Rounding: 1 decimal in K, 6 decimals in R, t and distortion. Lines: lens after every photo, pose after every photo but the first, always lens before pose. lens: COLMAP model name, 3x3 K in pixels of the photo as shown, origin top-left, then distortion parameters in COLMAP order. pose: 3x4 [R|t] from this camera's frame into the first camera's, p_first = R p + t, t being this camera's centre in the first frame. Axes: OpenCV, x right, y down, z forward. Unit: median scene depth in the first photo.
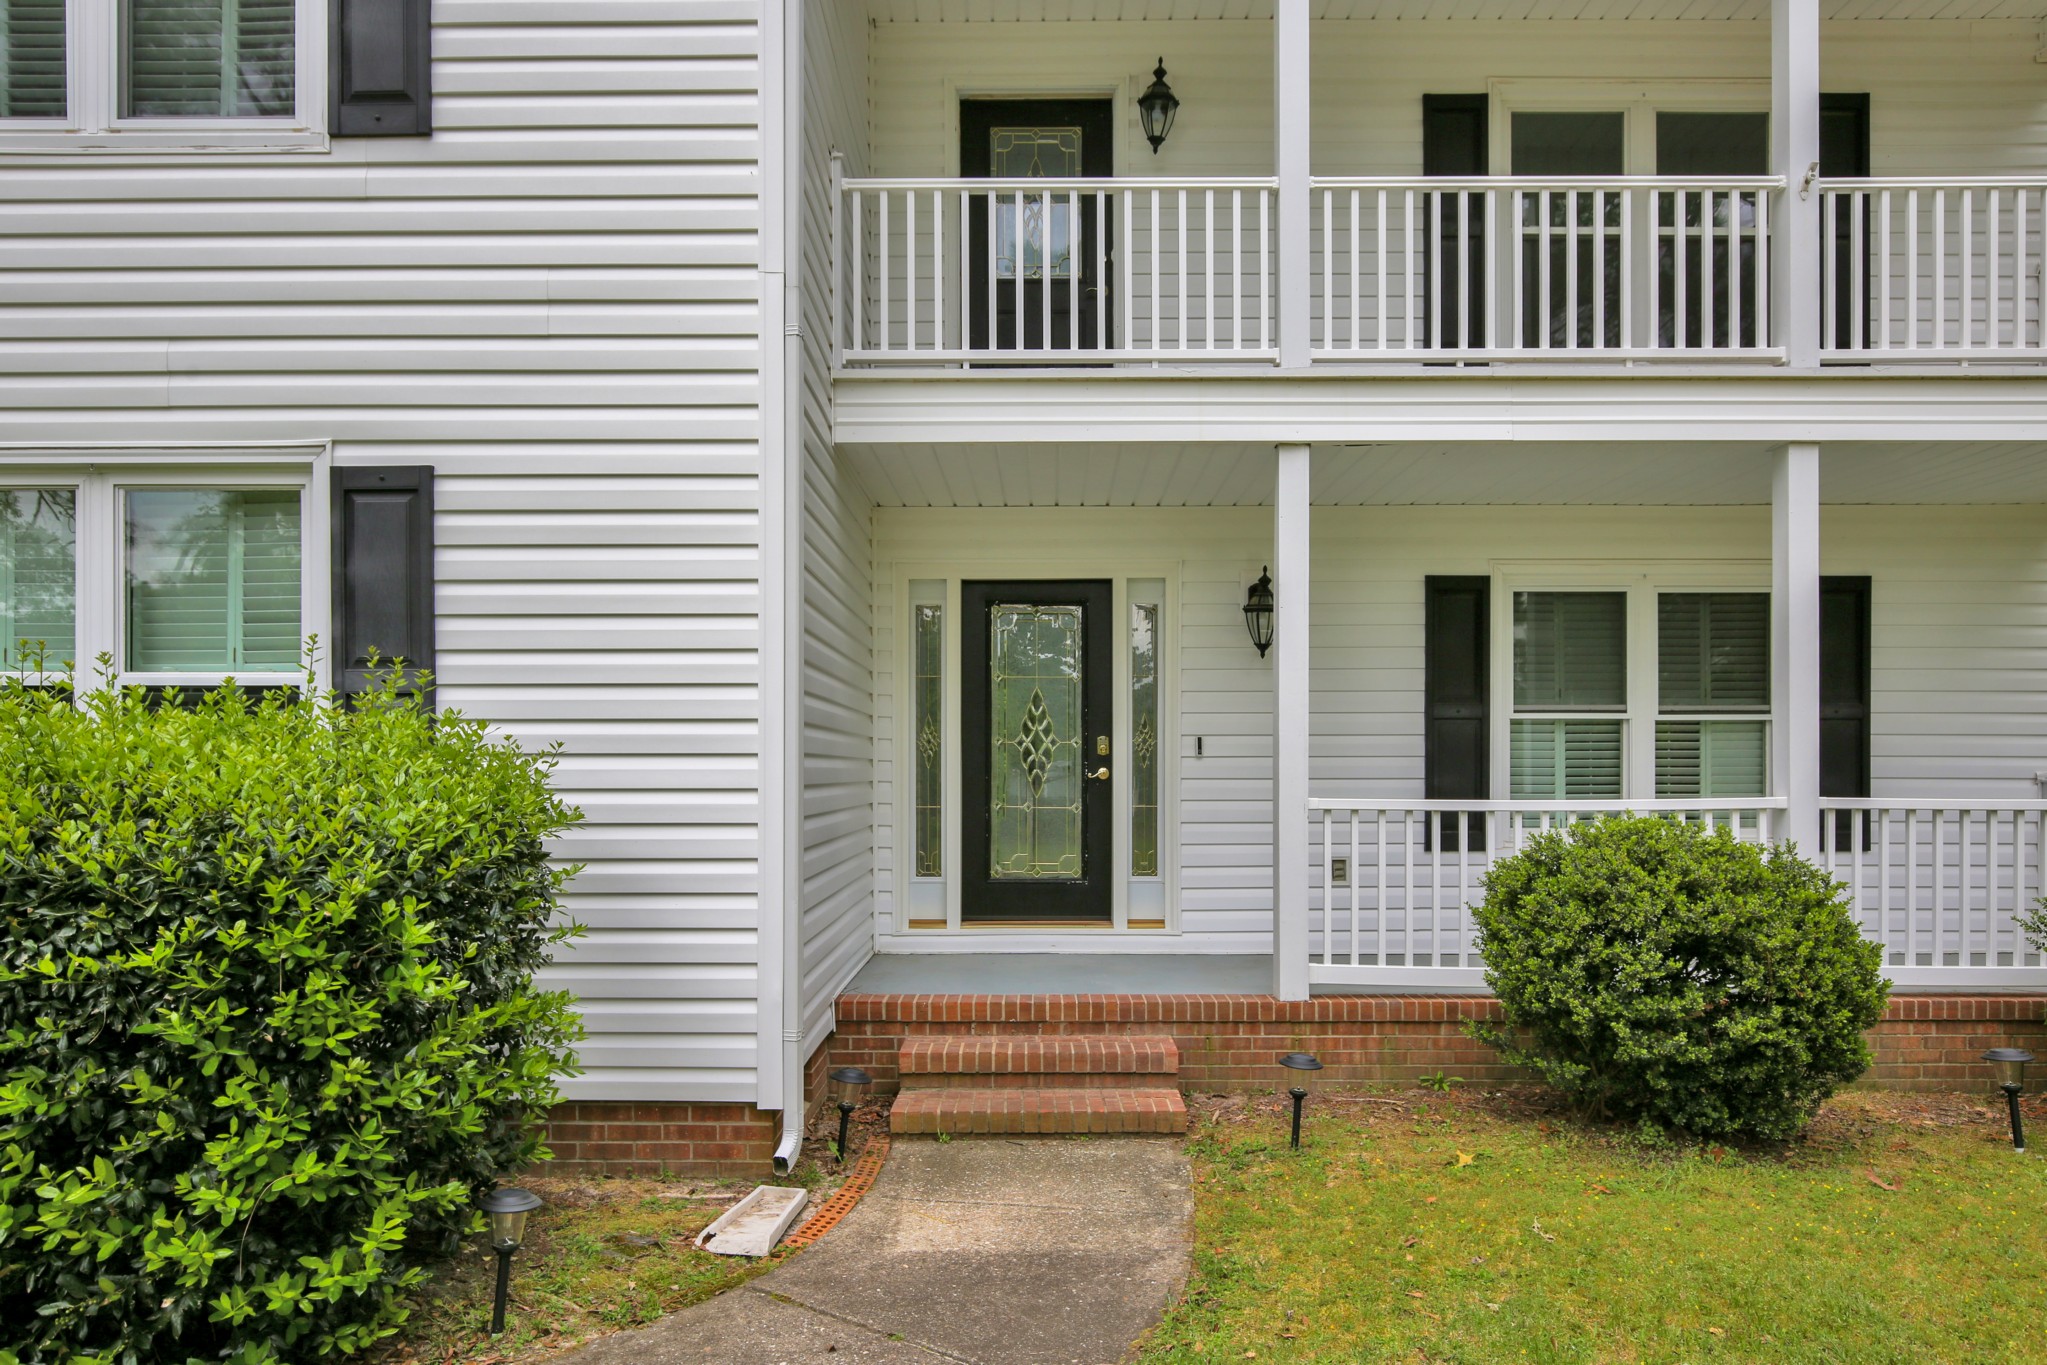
lens RADIAL K [[1258.3, 0, 1003.0], [0, 1258.3, 772.4], [0, 0, 1]] dist [-0.008660, -0.001386]
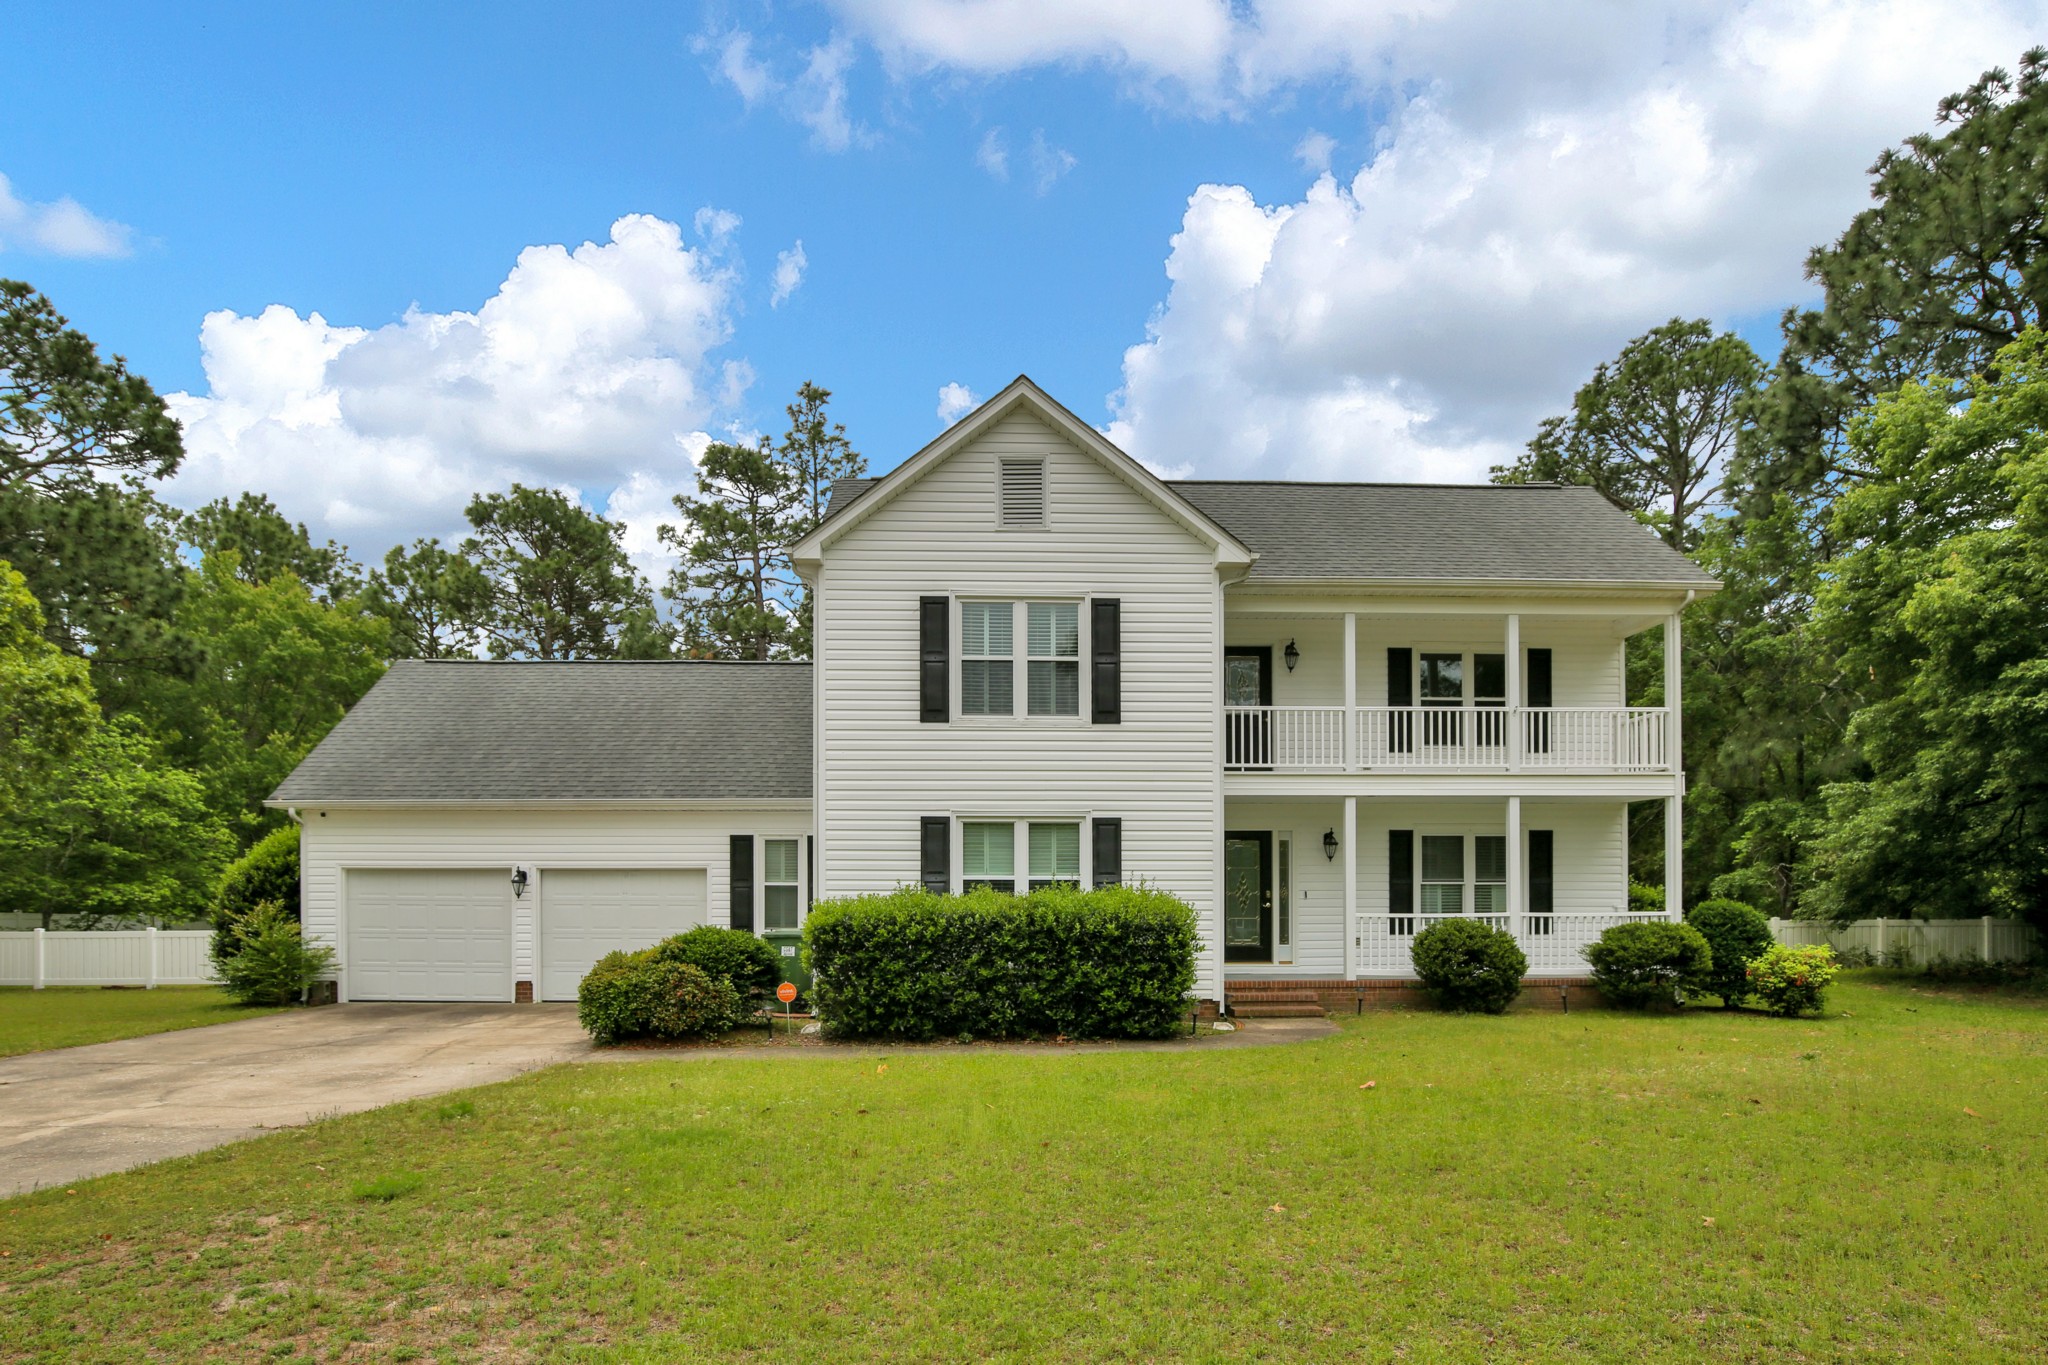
lens RADIAL K [[1210.3, 0, 1026.0], [0, 1210.3, 896.9], [0, 0, 1]] dist [-0.020798, 0.000651]
pose [[0.997708, -0.001039, 0.067654, -0.798768], [0.001509, 0.999975, -0.006888, 0.000215], [-0.067645, 0.006975, 0.997685, -1.978537]]
